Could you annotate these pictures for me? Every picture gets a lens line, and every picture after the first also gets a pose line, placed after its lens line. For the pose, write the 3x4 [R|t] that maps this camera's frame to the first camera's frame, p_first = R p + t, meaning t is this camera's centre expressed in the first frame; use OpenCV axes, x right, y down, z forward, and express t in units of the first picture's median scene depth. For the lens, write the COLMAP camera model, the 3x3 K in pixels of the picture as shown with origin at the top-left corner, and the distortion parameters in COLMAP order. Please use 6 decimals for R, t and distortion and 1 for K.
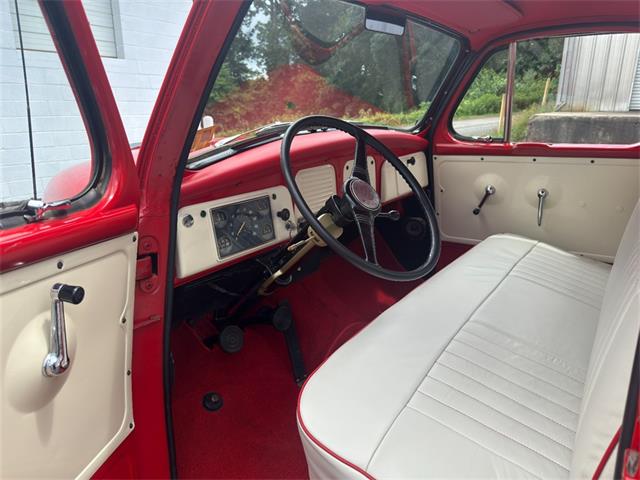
lens RADIAL K [[449.4, 0, 322.5], [0, 449.4, 243.7], [0, 0, 1]] dist [0.032305, -0.045427]
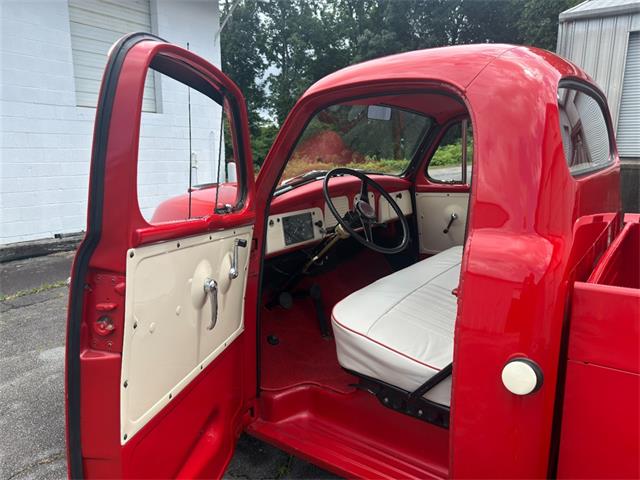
lens RADIAL K [[449.4, 0, 322.5], [0, 449.4, 243.7], [0, 0, 1]] dist [0.032305, -0.045427]
pose [[0.999874, 0.006748, -0.014345, -0.031408], [-0.008063, 0.995571, -0.093662, 0.108858], [0.013649, 0.093766, 0.995501, -0.443164]]
